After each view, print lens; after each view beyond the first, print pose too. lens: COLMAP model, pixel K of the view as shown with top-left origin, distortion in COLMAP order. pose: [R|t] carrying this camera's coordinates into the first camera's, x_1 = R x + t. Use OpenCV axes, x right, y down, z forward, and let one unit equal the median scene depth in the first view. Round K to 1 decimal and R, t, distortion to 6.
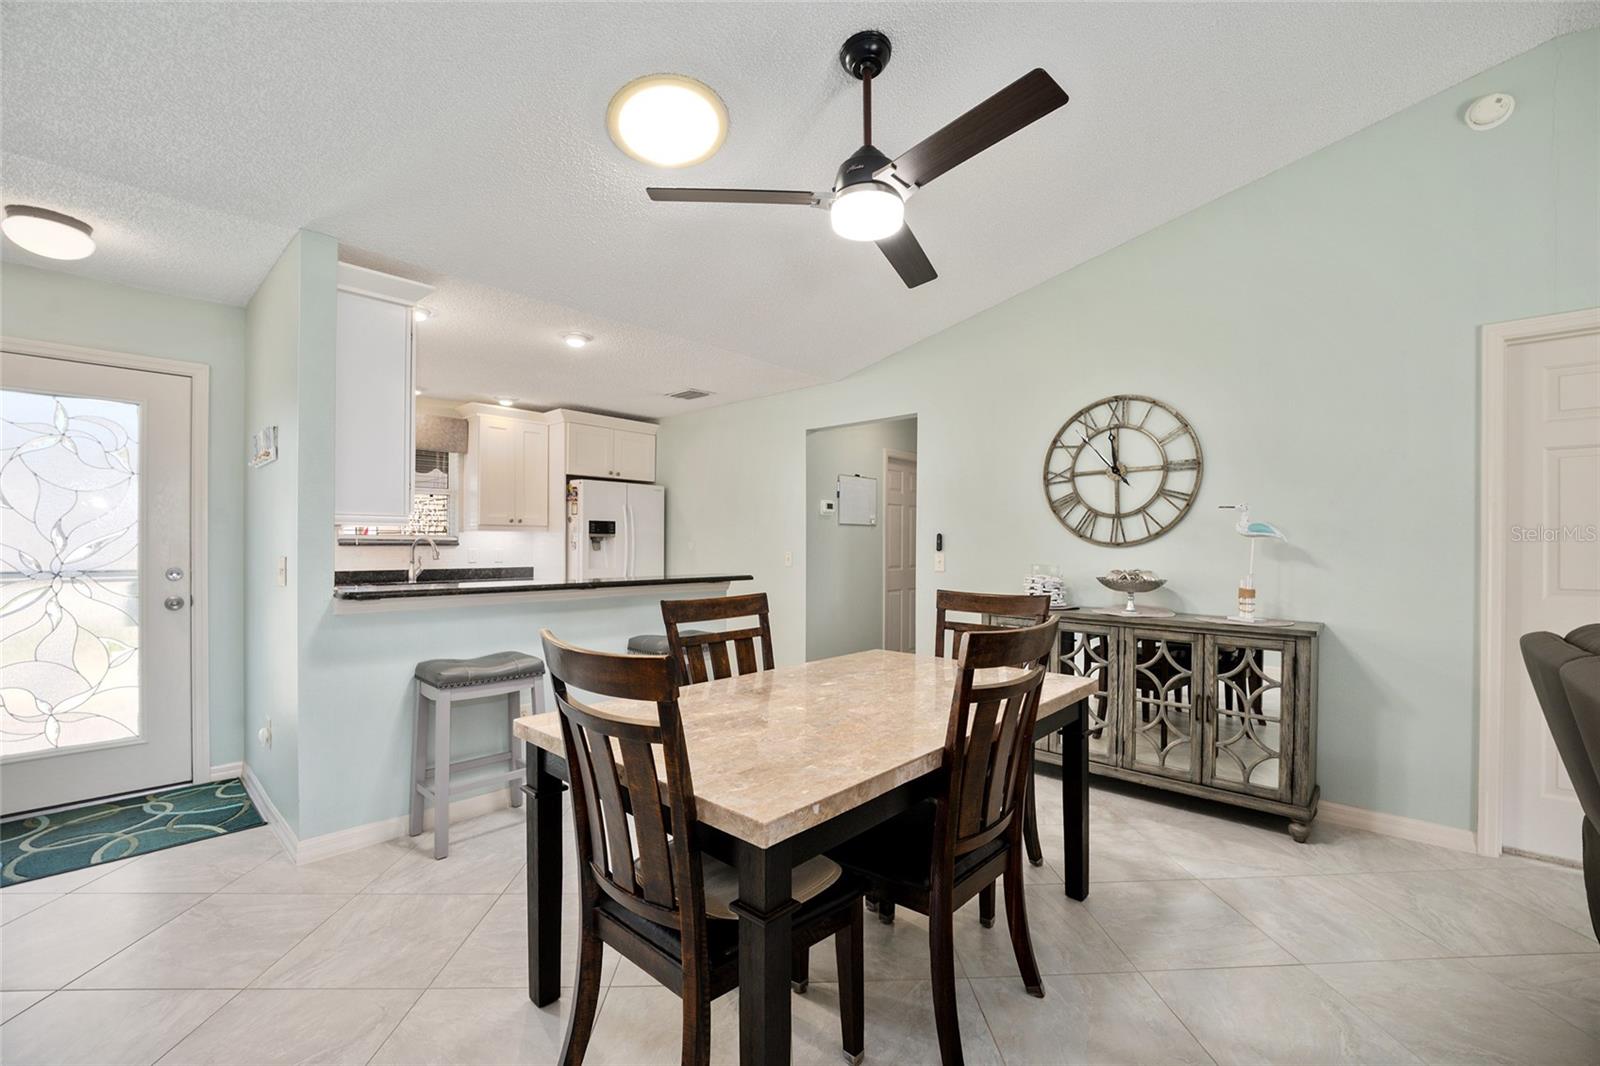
lens RADIAL K [[649.0, 0, 801.2], [0, 649.0, 545.1], [0, 0, 1]] dist [-0.029929, 0.004651]
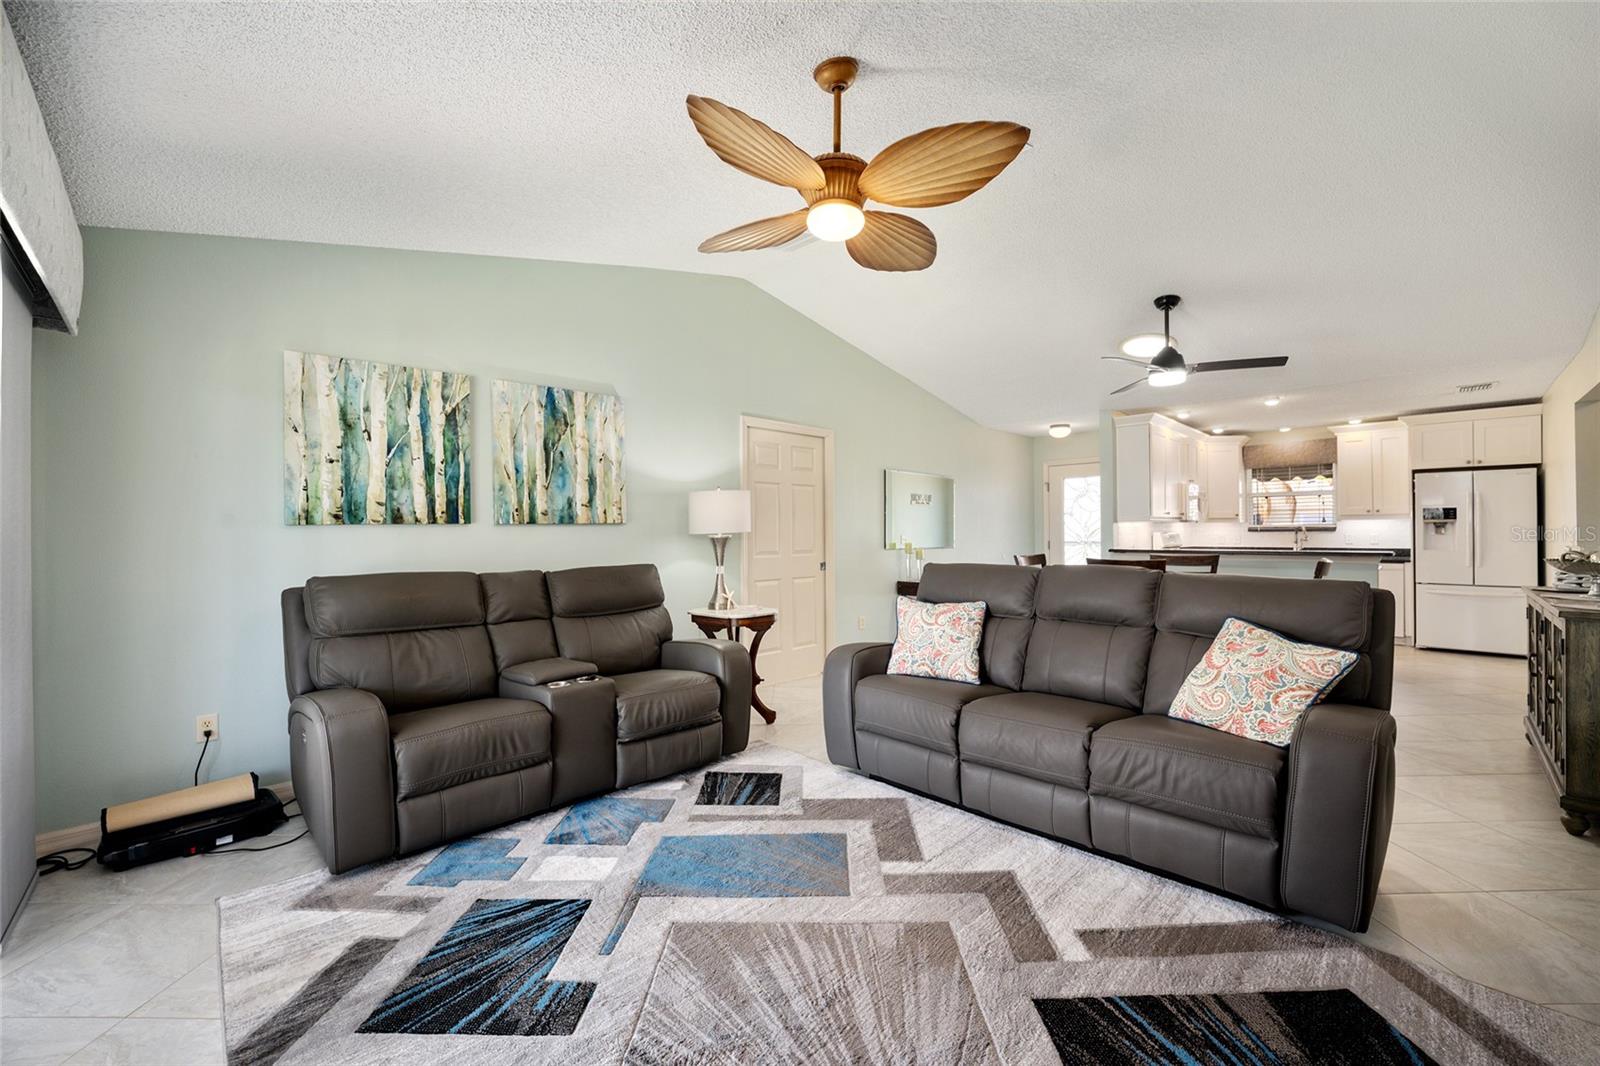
lens RADIAL K [[649.0, 0, 809.6], [0, 649.0, 530.8], [0, 0, 1]] dist [-0.029929, 0.004651]
pose [[-0.037949, -0.009421, -0.999235, 1.332197], [0.006122, 0.999935, -0.009660, 0.010052], [0.999261, -0.006484, -0.037889, -0.080944]]
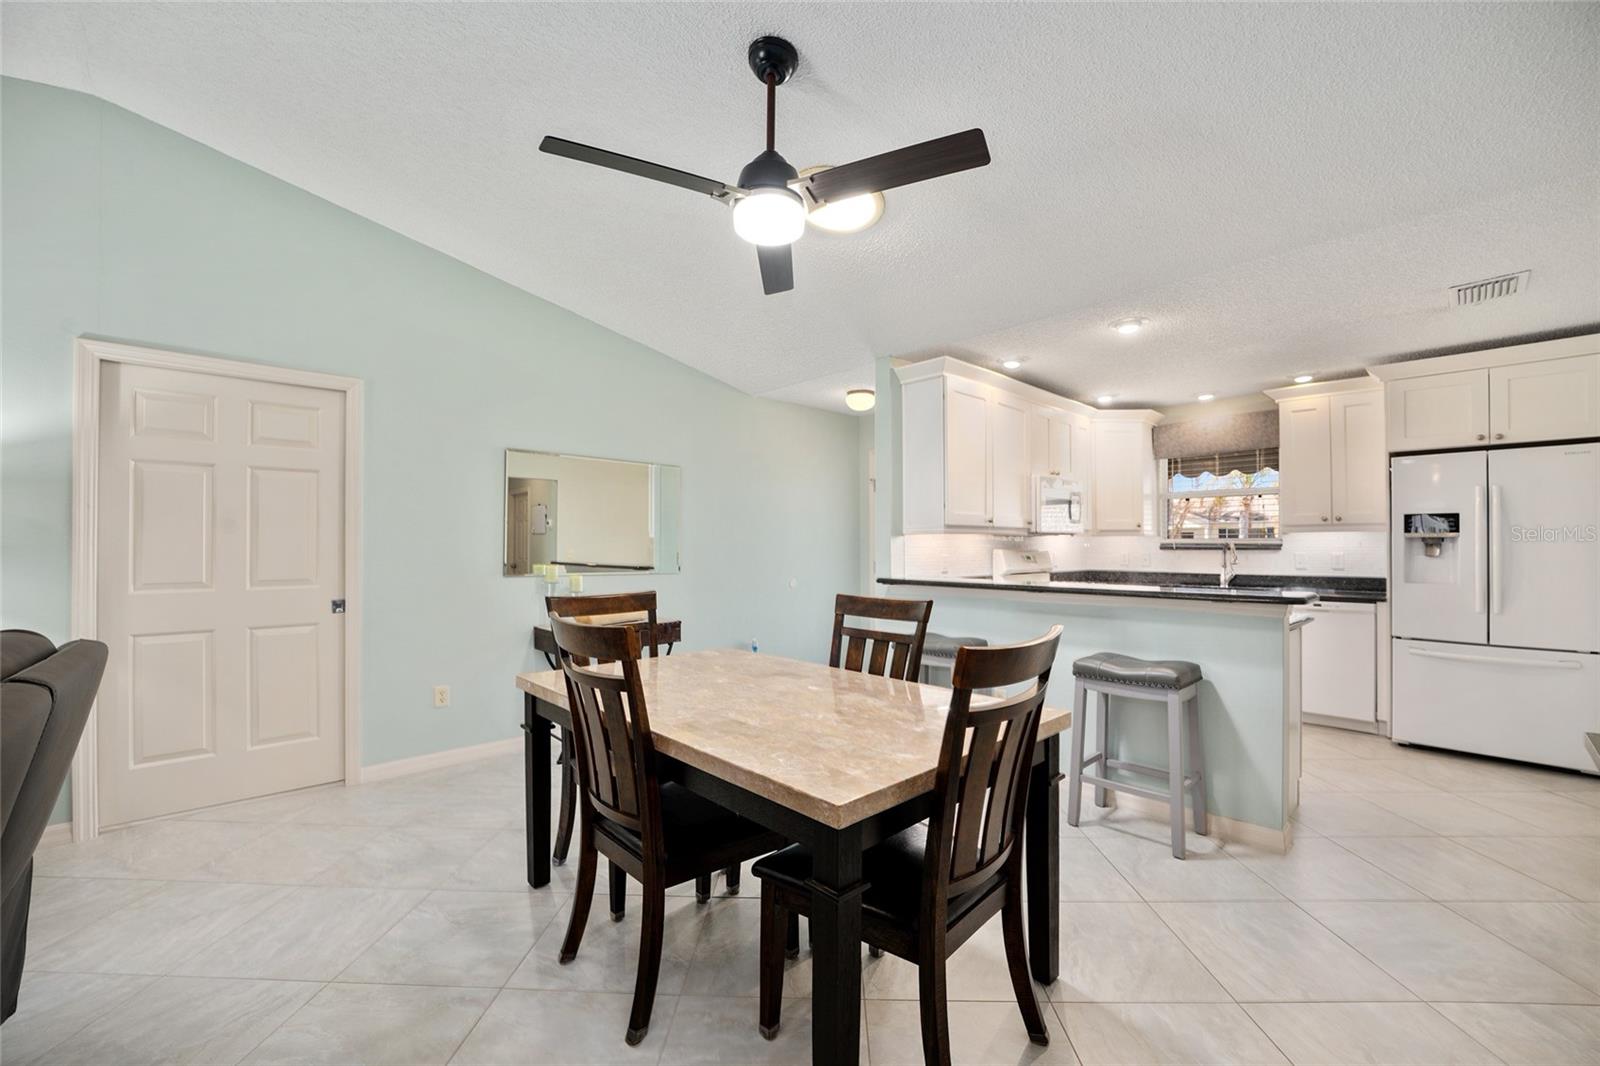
lens RADIAL K [[649.0, 0, 808.6], [0, 649.0, 540.9], [0, 0, 1]] dist [-0.029929, 0.004651]
pose [[-0.068611, -0.011413, -0.997578, 0.634192], [0.000437, 0.999934, -0.011470, -0.002218], [0.997643, -0.001223, -0.068602, 0.638328]]
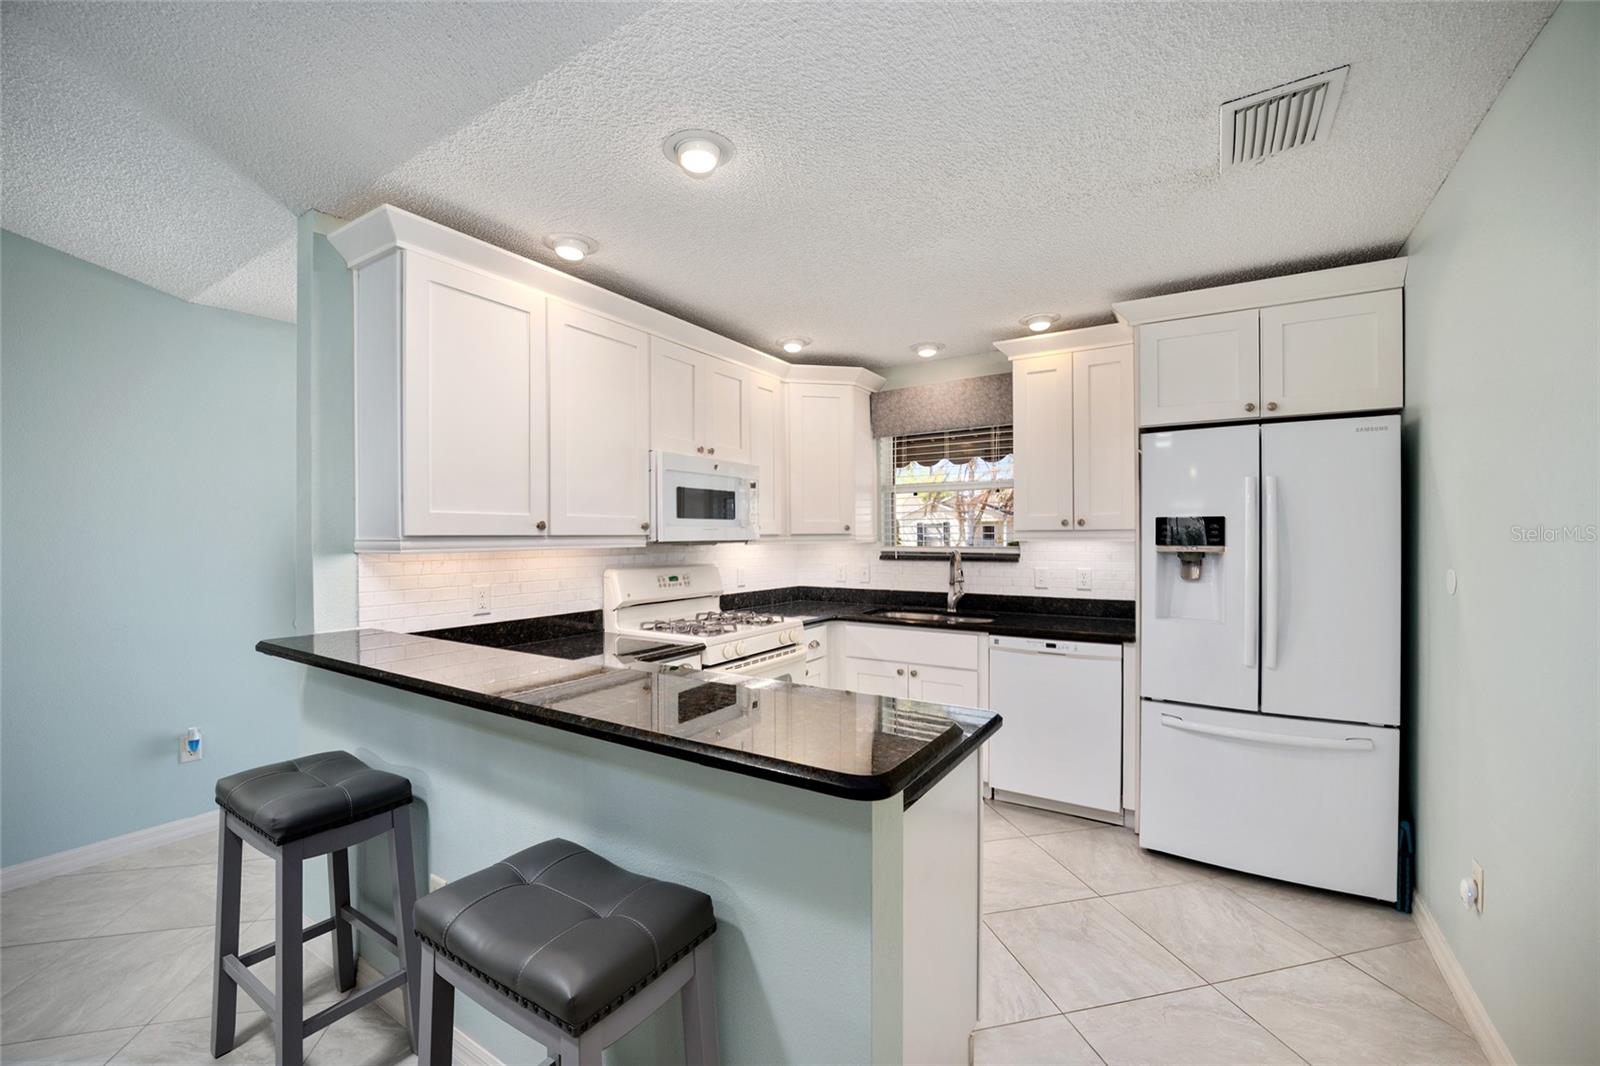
lens RADIAL K [[649.0, 0, 817.3], [0, 649.0, 539.5], [0, 0, 1]] dist [-0.029929, 0.004651]
pose [[0.186298, -0.000862, -0.982493, 0.140777], [0.004844, 0.999988, 0.000041, -0.036495], [0.982481, -0.004766, 0.186300, 1.057468]]
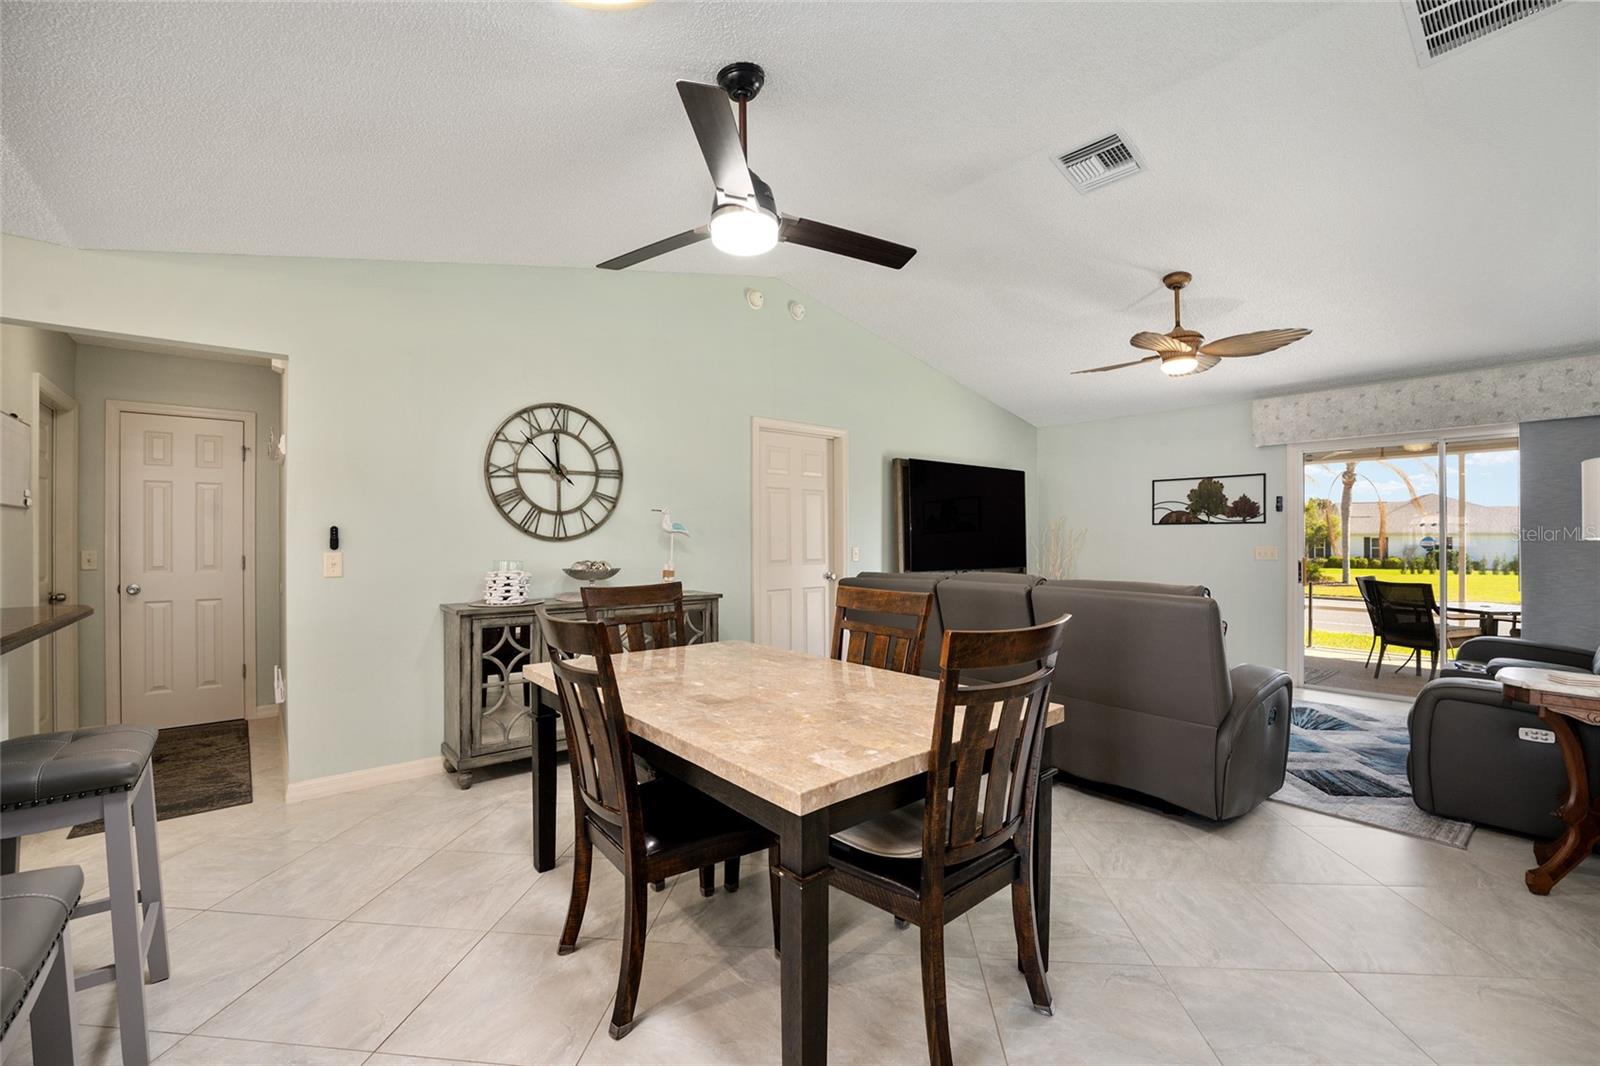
lens RADIAL K [[649.0, 0, 808.9], [0, 649.0, 538.9], [0, 0, 1]] dist [-0.029929, 0.004651]
pose [[0.138081, -0.008157, 0.990387, -0.528871], [0.004944, 0.999959, 0.007546, -0.006846], [-0.990409, 0.003855, 0.138116, 0.416565]]
